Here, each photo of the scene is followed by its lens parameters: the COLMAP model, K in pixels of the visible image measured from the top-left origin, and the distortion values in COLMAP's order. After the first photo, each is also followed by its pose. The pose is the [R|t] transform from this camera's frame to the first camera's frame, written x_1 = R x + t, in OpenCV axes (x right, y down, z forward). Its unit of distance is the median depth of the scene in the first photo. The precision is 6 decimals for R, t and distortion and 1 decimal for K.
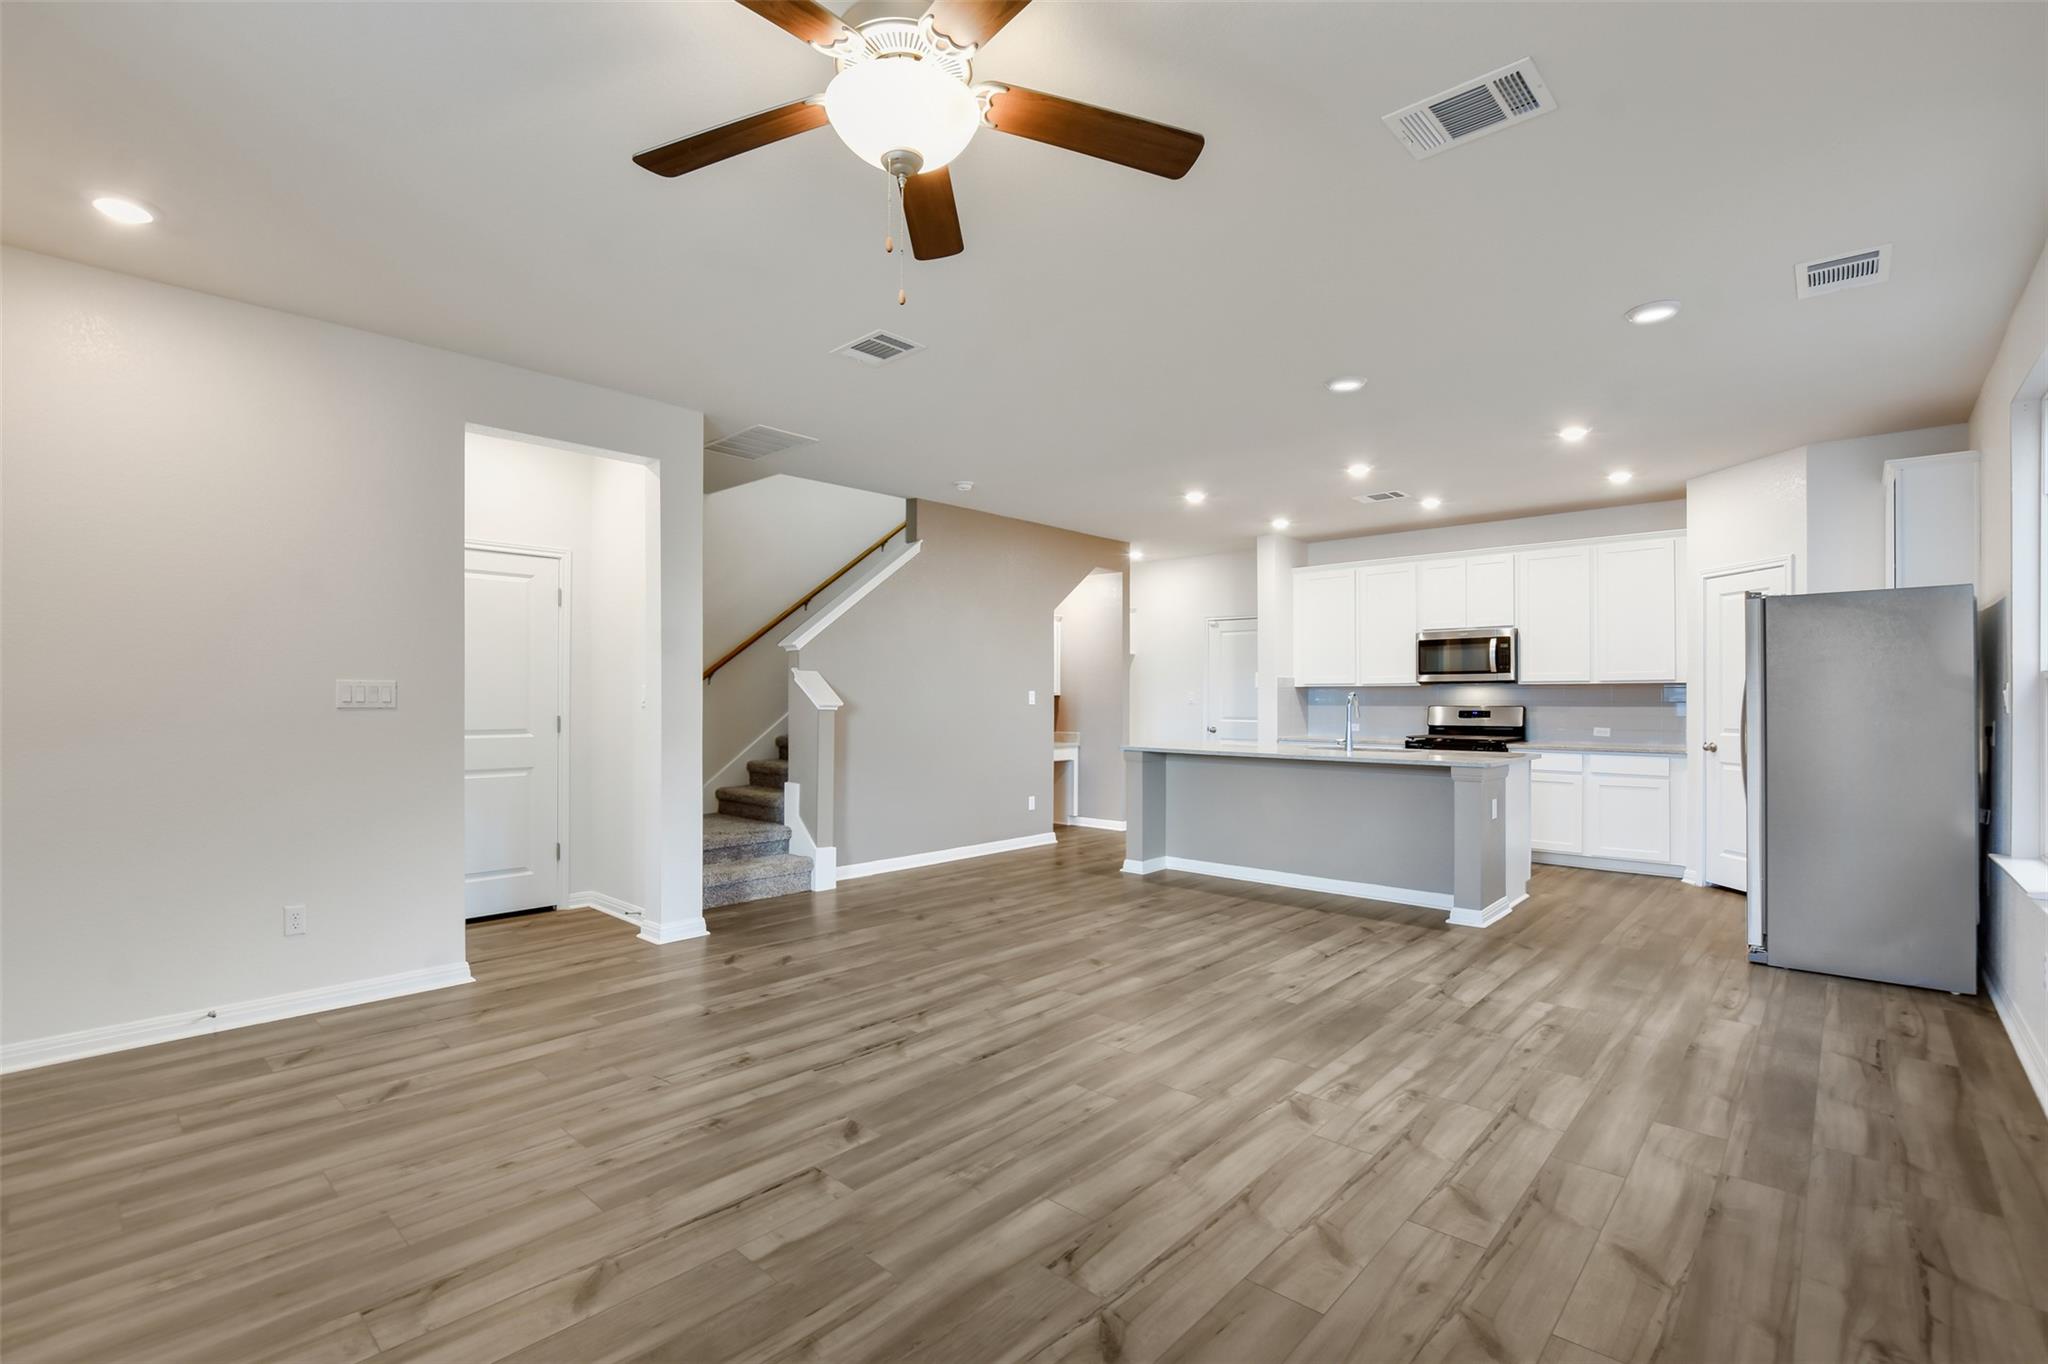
lens RADIAL K [[906.1, 0, 1029.2], [0, 906.1, 685.5], [0, 0, 1]] dist [-0.018134, 0.000197]
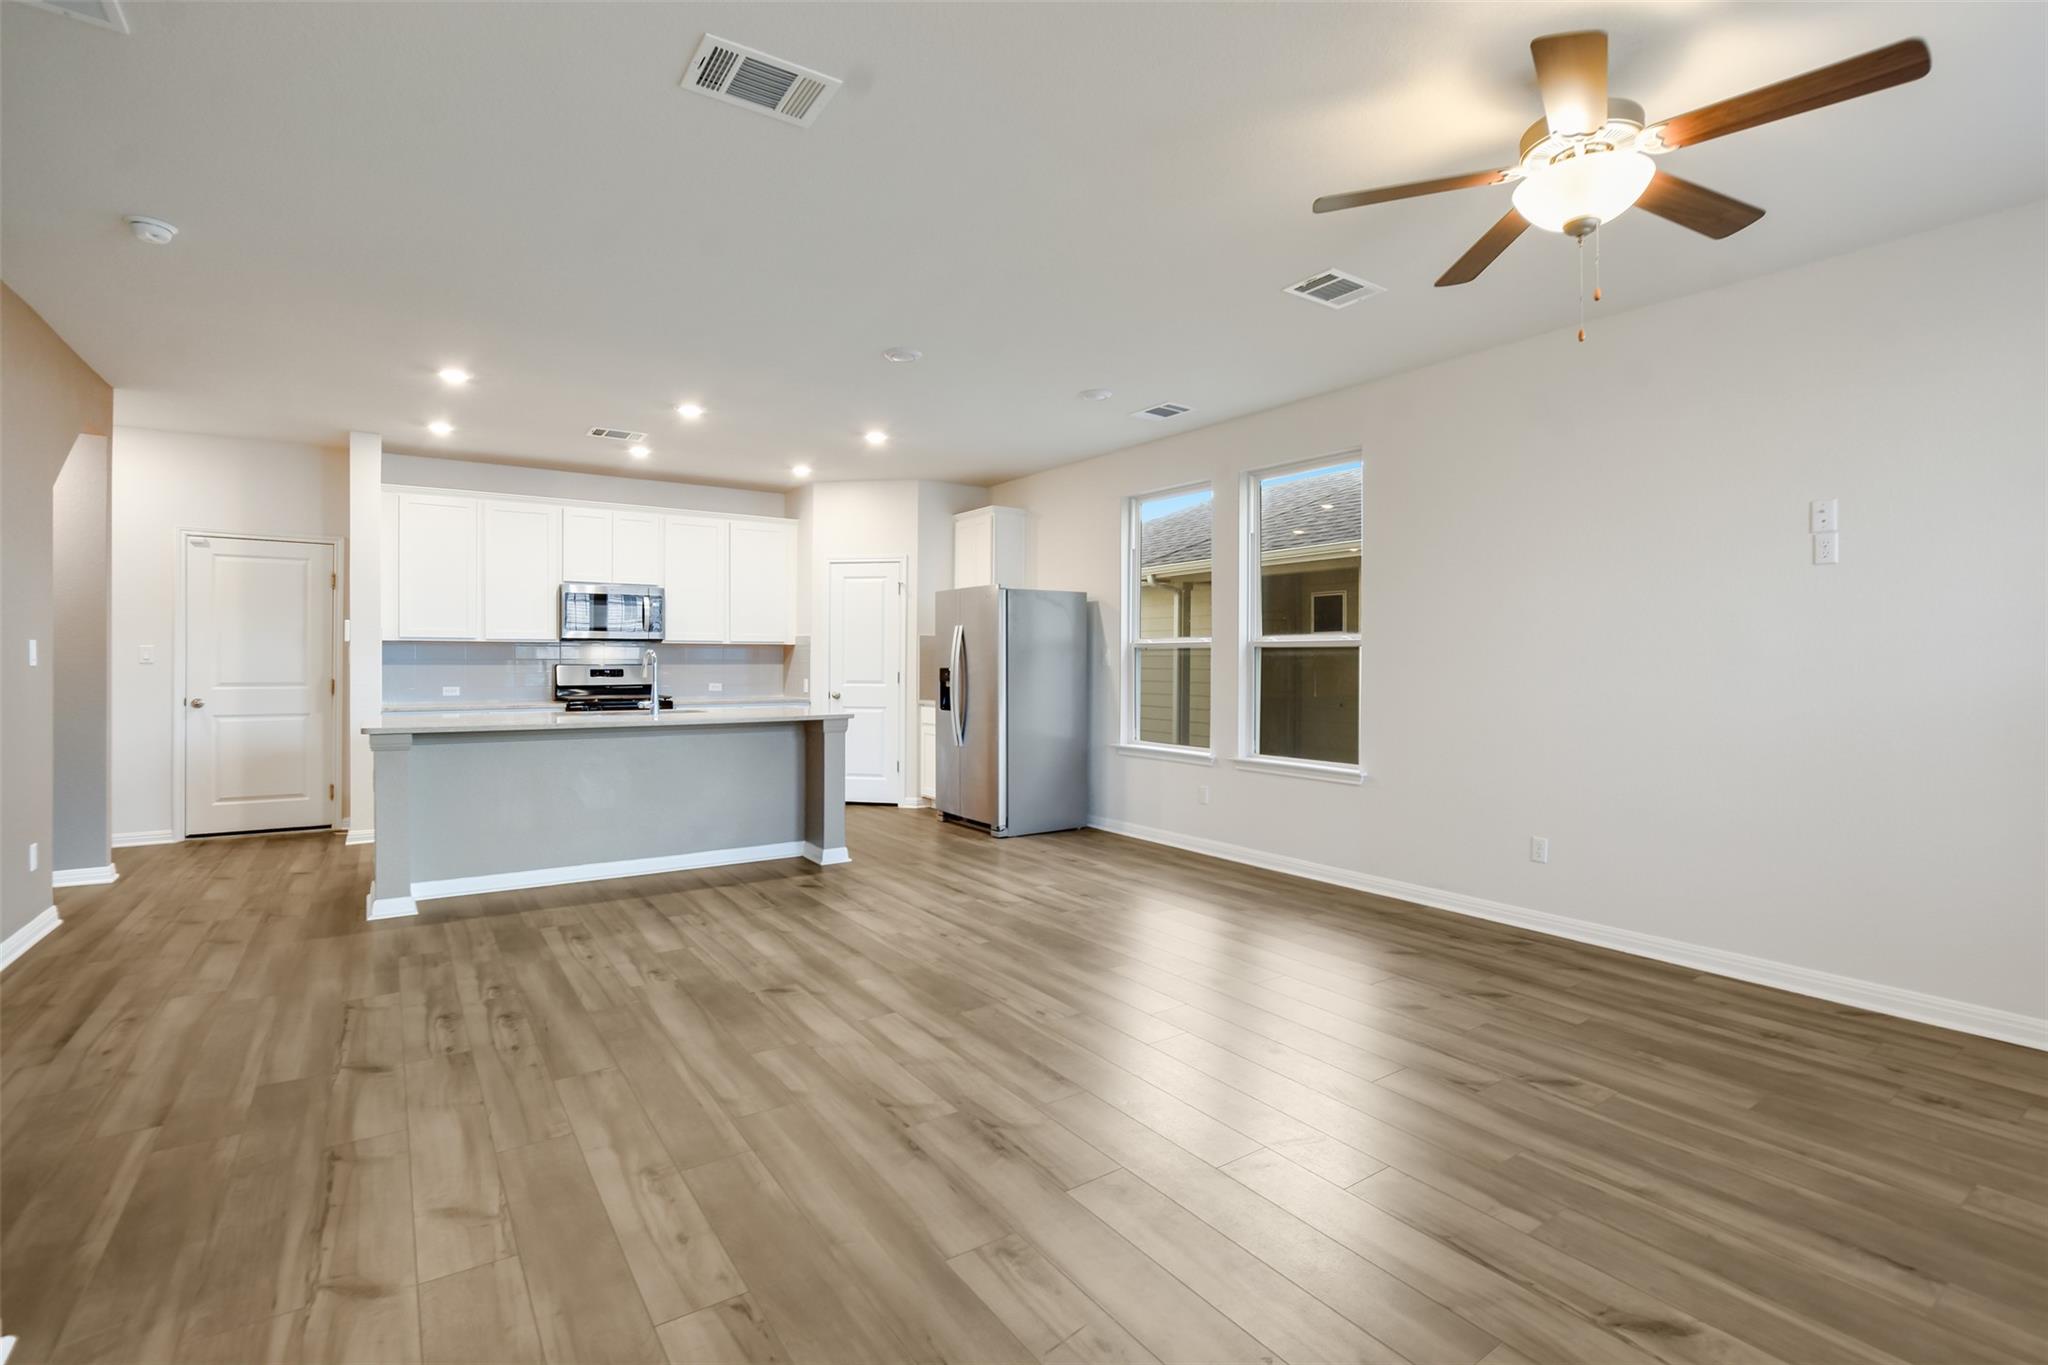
lens RADIAL K [[921.5, 0, 1014.0], [0, 921.5, 667.7], [0, 0, 1]] dist [-0.013544, 0.002518]
pose [[0.241815, -0.009273, 0.970278, -0.565138], [-0.018388, 0.999731, 0.014137, 0.006450], [-0.970148, -0.021261, 0.241580, 0.526563]]
